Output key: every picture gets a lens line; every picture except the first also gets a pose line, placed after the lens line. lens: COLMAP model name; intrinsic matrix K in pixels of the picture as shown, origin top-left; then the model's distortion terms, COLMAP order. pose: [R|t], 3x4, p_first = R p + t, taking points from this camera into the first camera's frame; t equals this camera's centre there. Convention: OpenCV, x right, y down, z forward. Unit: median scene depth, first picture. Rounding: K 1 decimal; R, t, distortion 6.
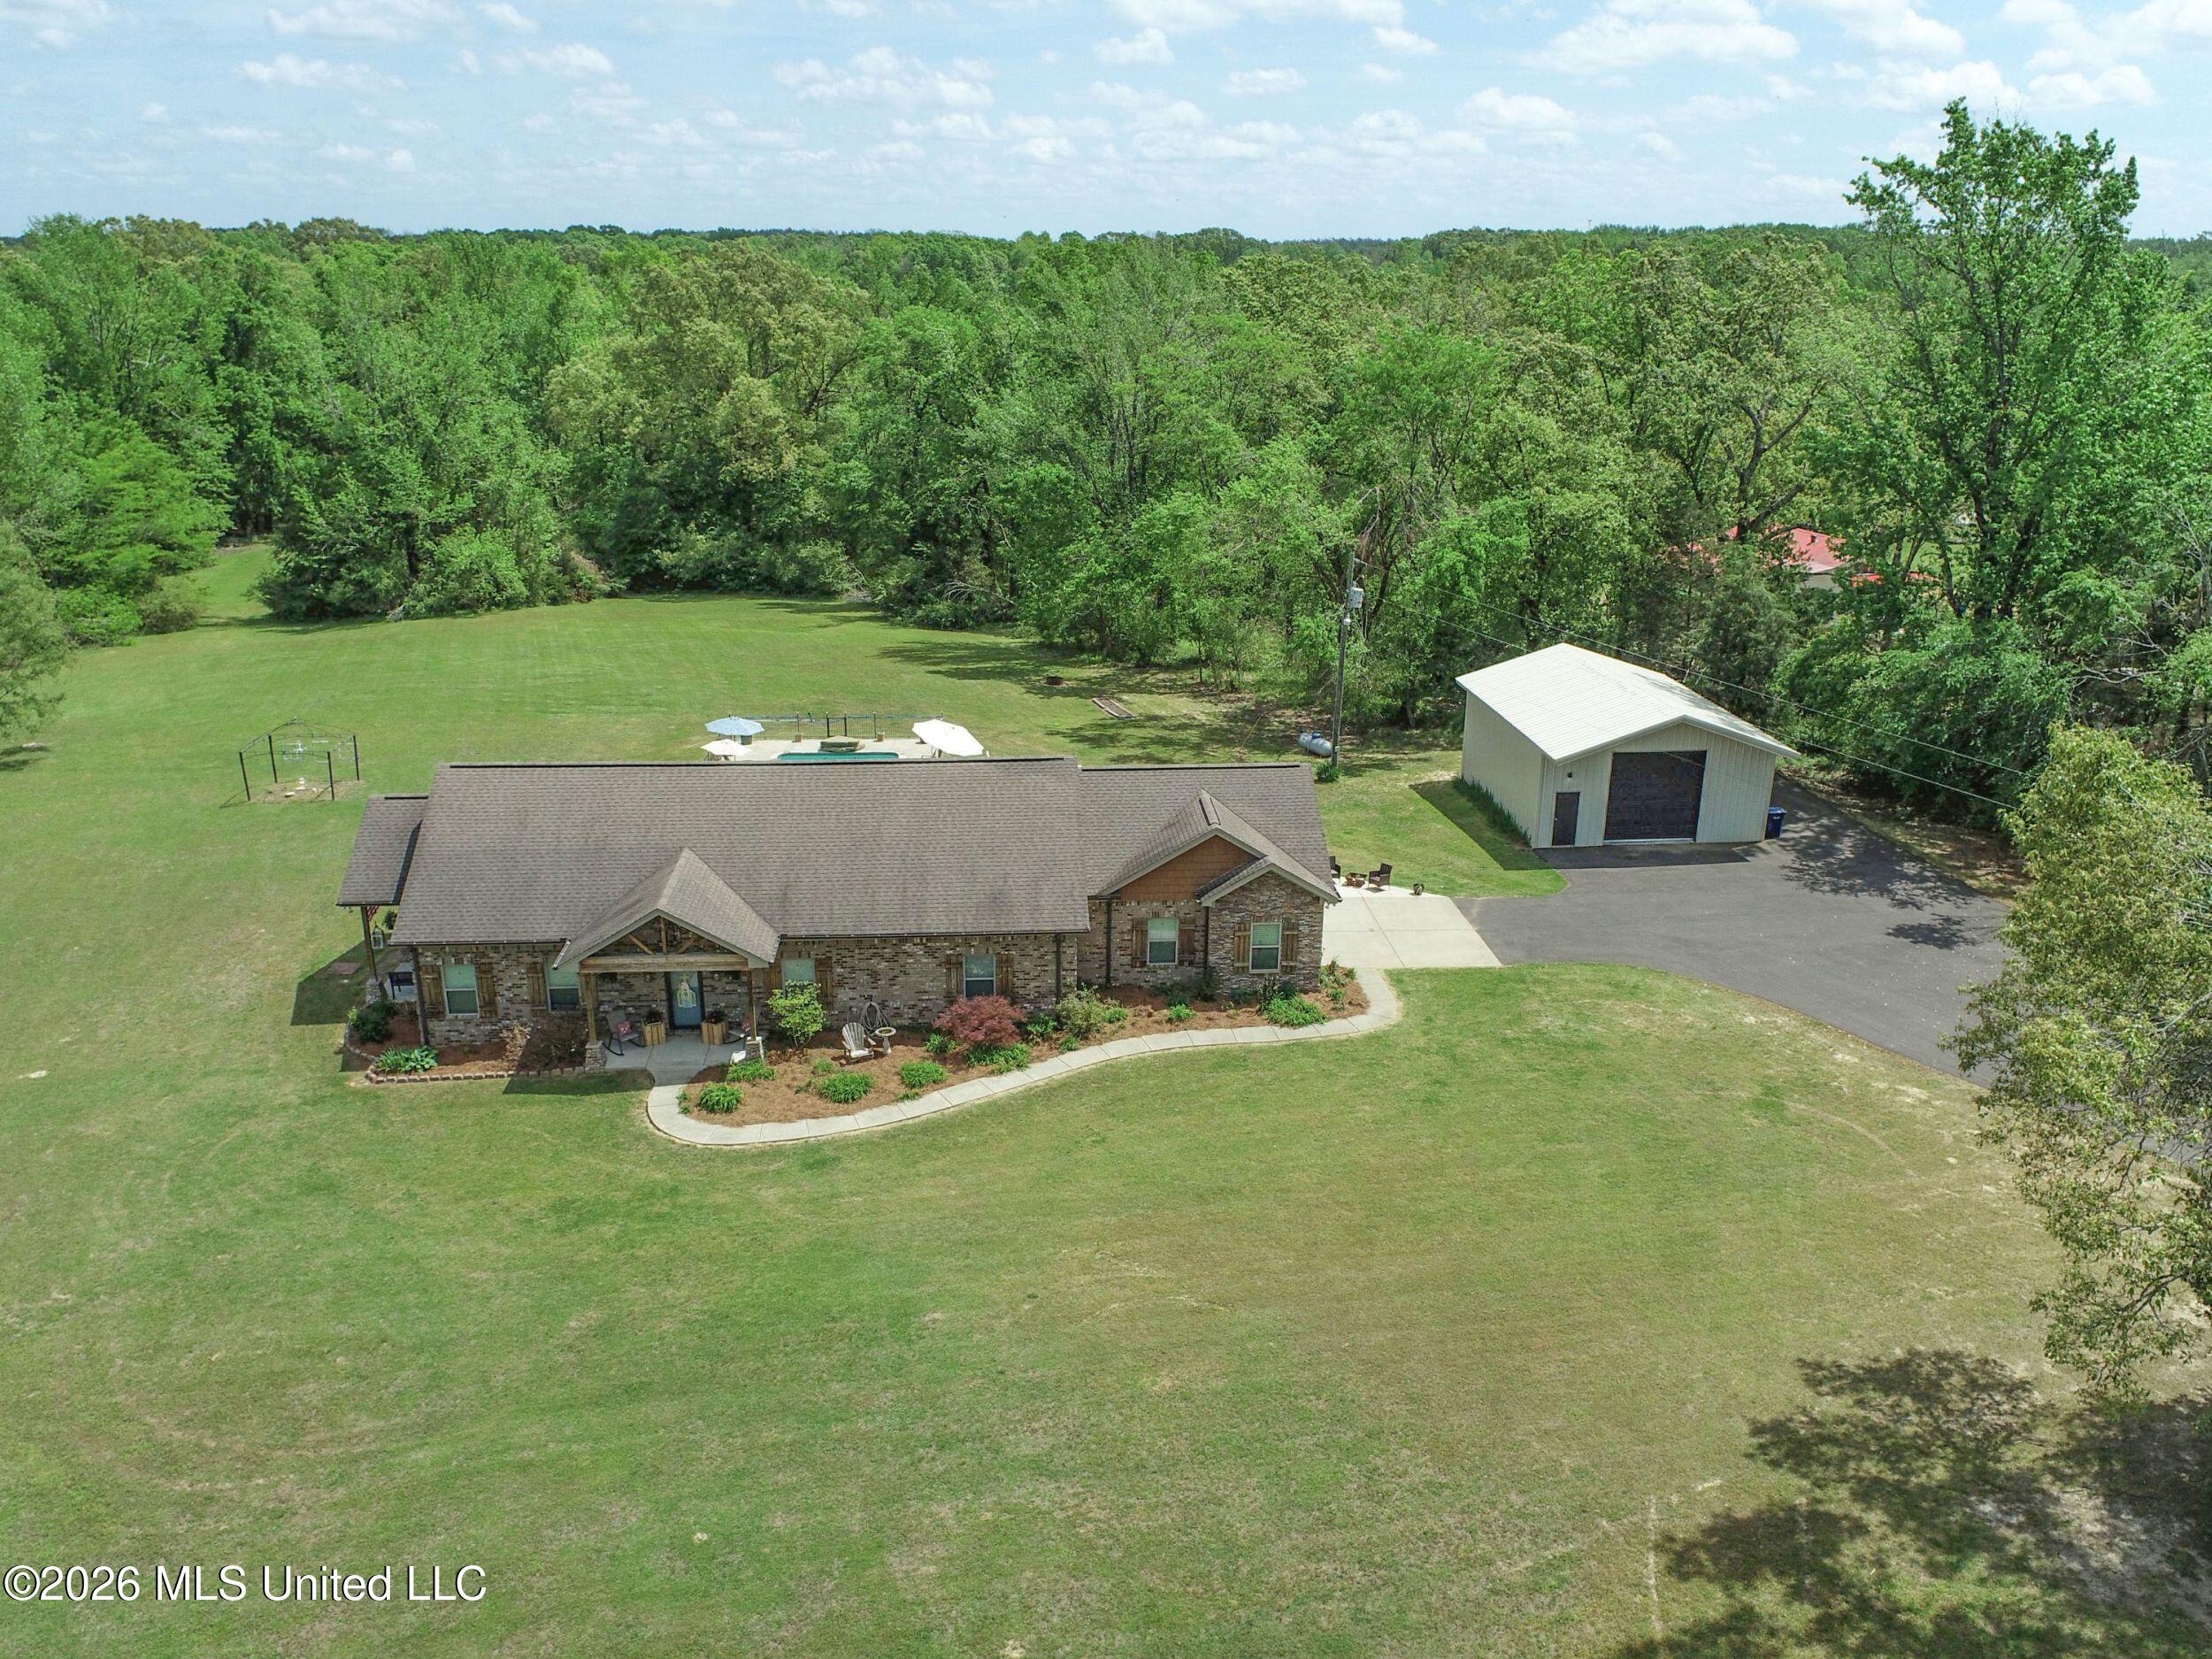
lens RADIAL K [[1655.3, 0, 1095.2], [0, 1655.3, 828.5], [0, 0, 1]] dist [-0.017825, 0.010422]
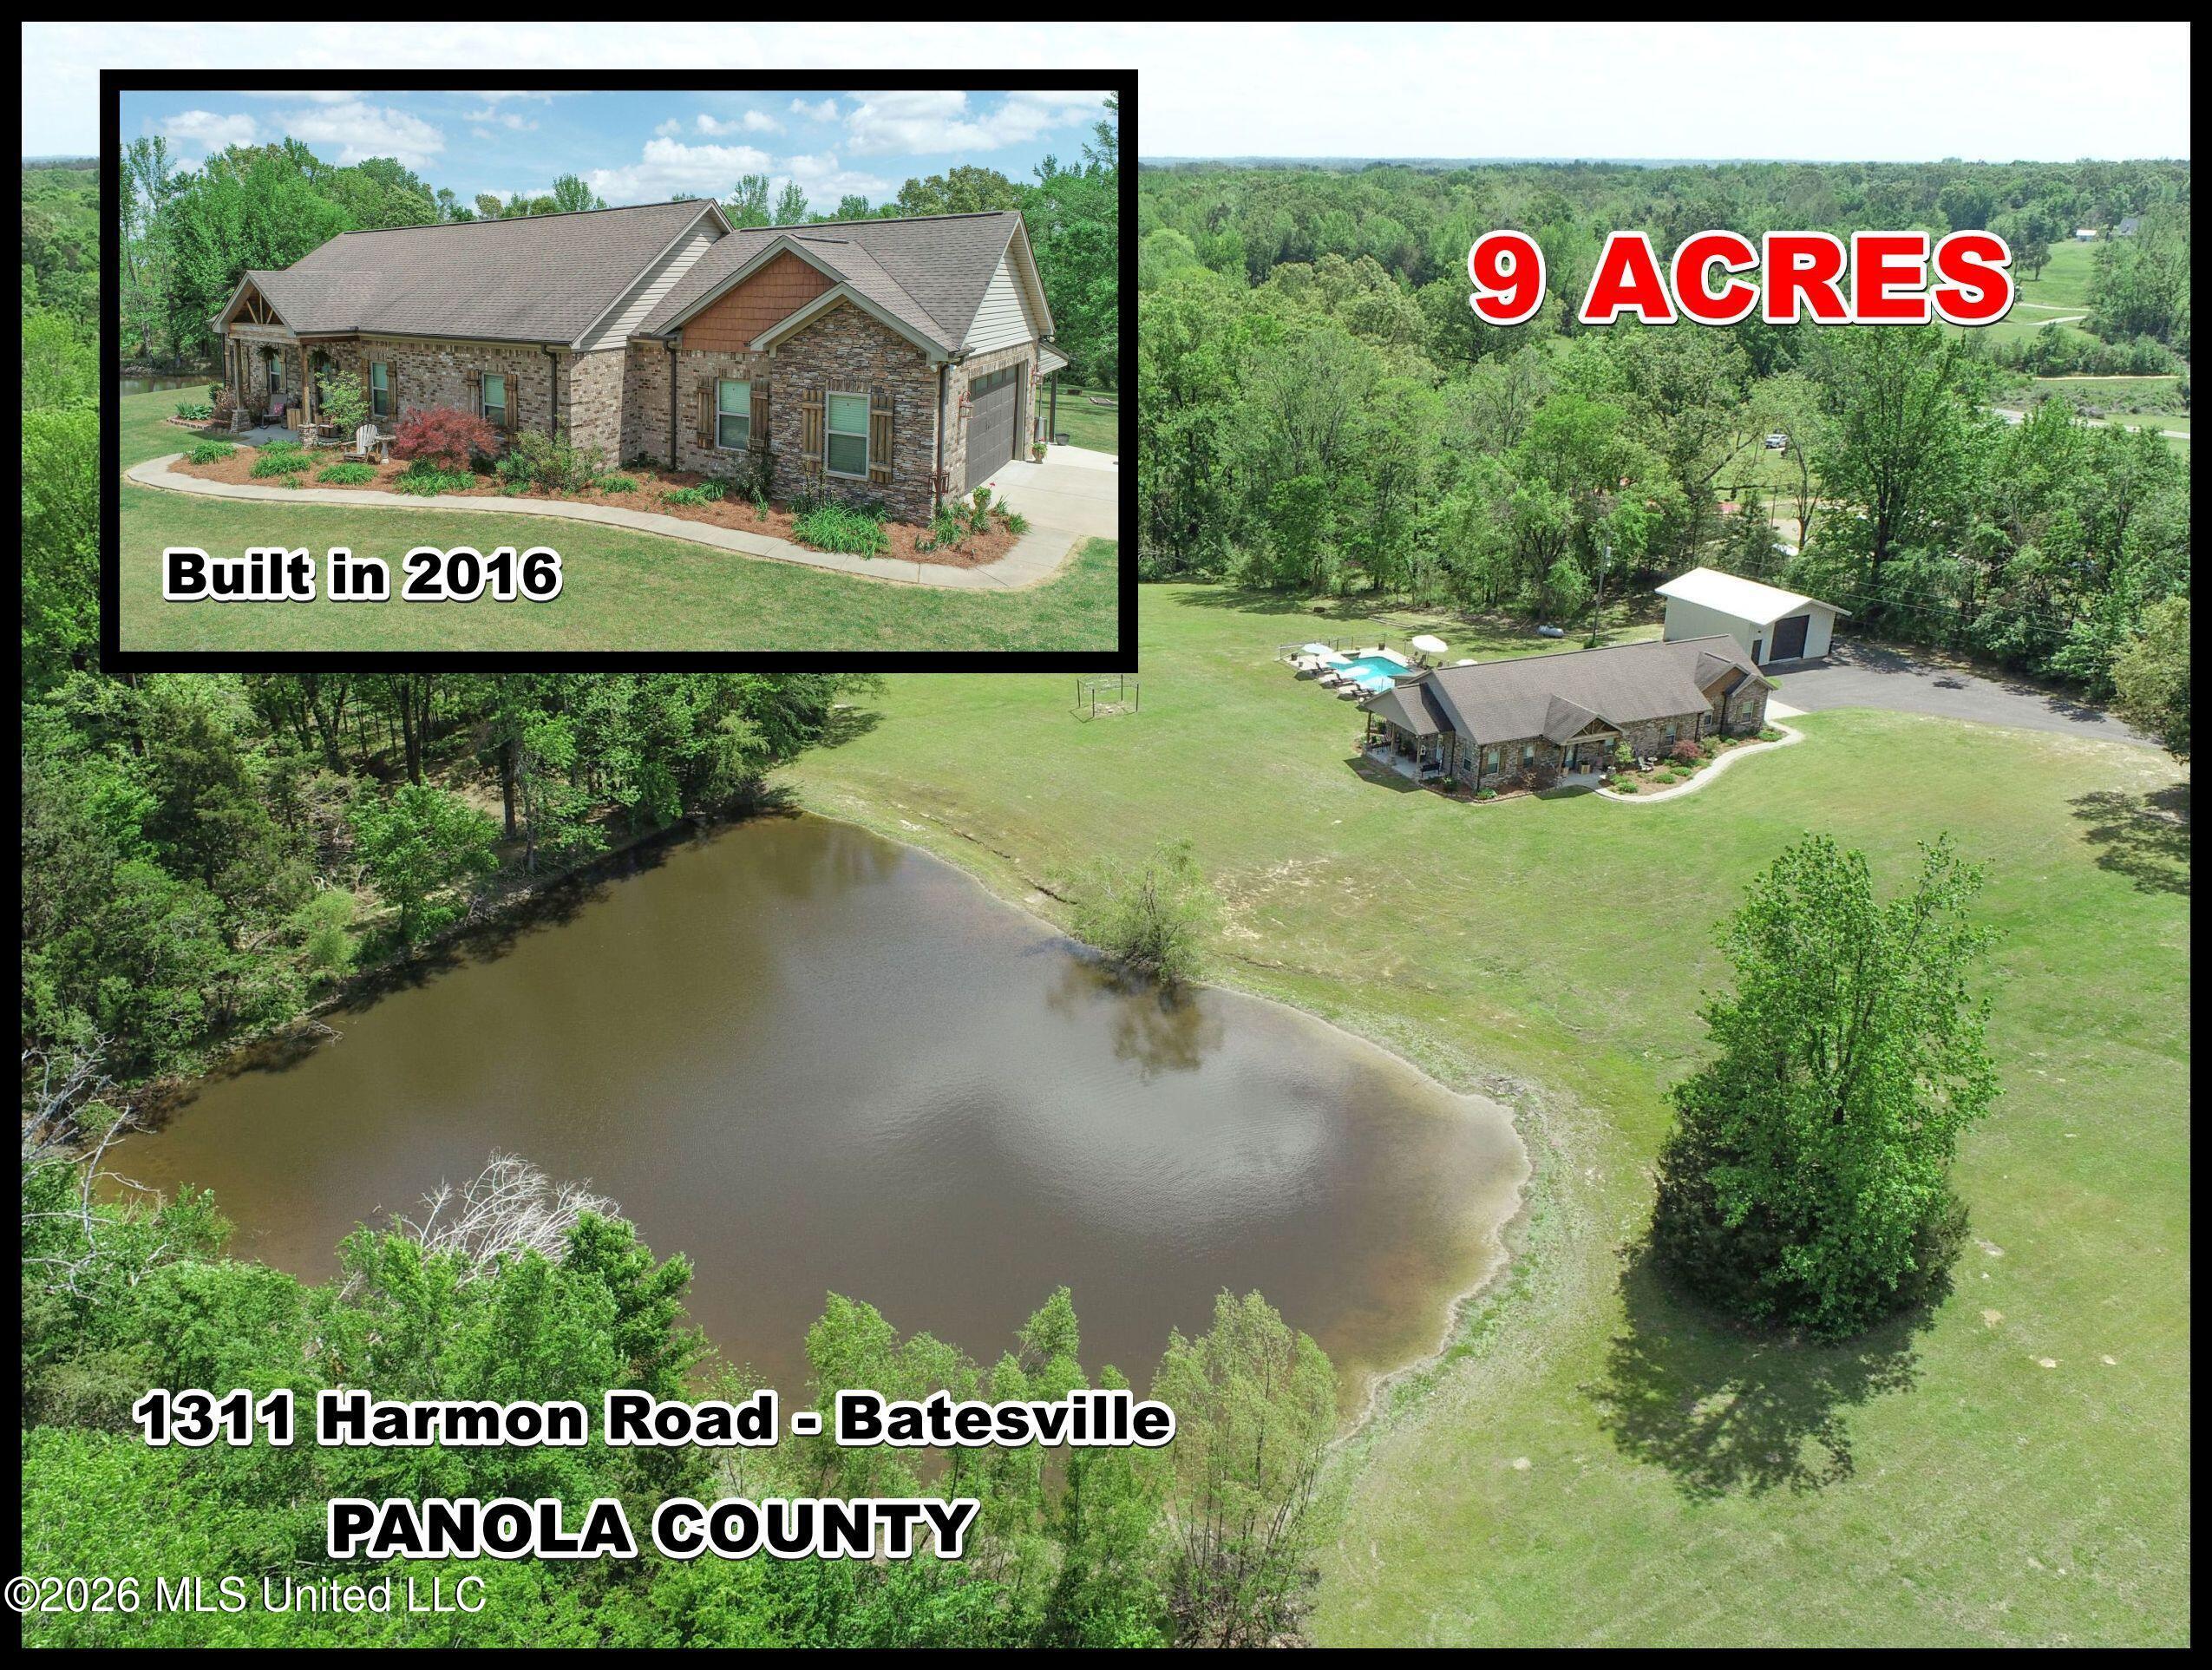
lens RADIAL K [[1655.4, 0, 1095.2], [0, 1655.4, 834.0], [0, 0, 1]] dist [-0.017825, 0.010422]
pose [[0.943541, -0.128994, 0.305108, -1.535382], [0.110776, 0.990907, 0.076364, -0.039966], [-0.312184, -0.038254, 0.949251, -0.968744]]
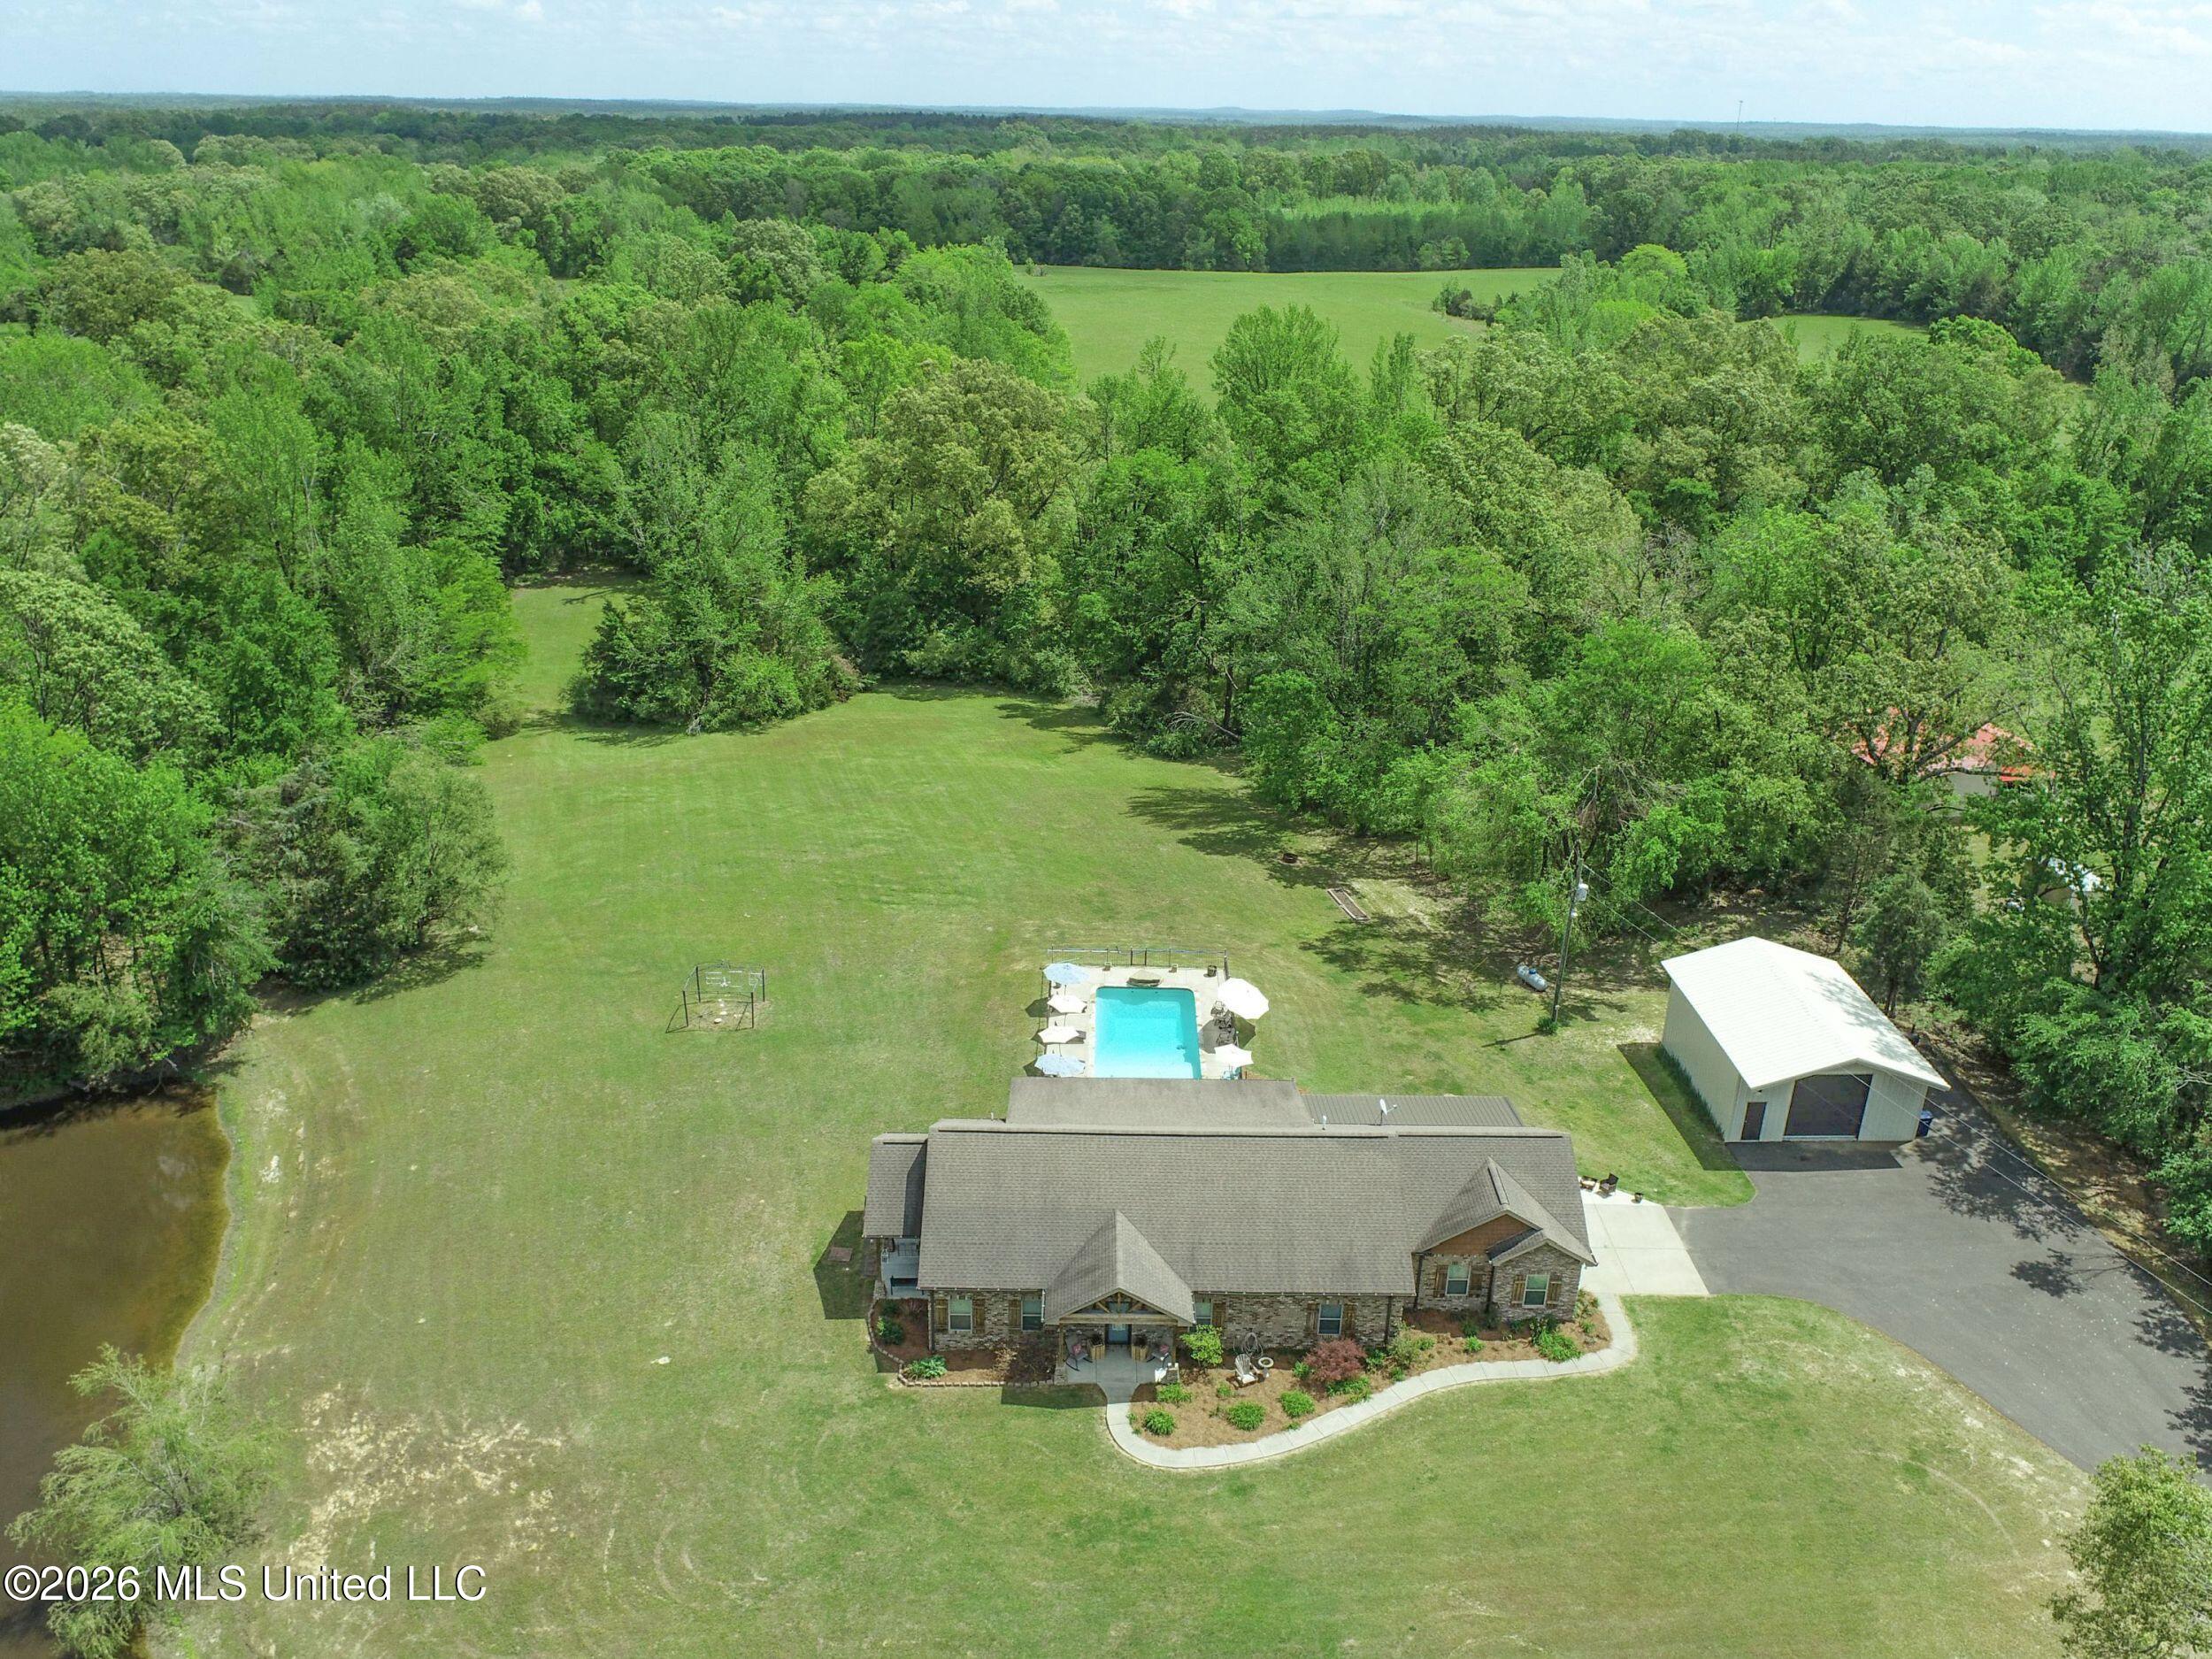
lens RADIAL K [[1655.3, 0, 1095.2], [0, 1655.3, 828.5], [0, 0, 1]] dist [-0.017825, 0.010422]
pose [[0.997685, 0.034901, -0.058363, -0.191280], [-0.030199, 0.996370, 0.079595, -0.402740], [0.060929, -0.077648, 0.995117, -0.333167]]
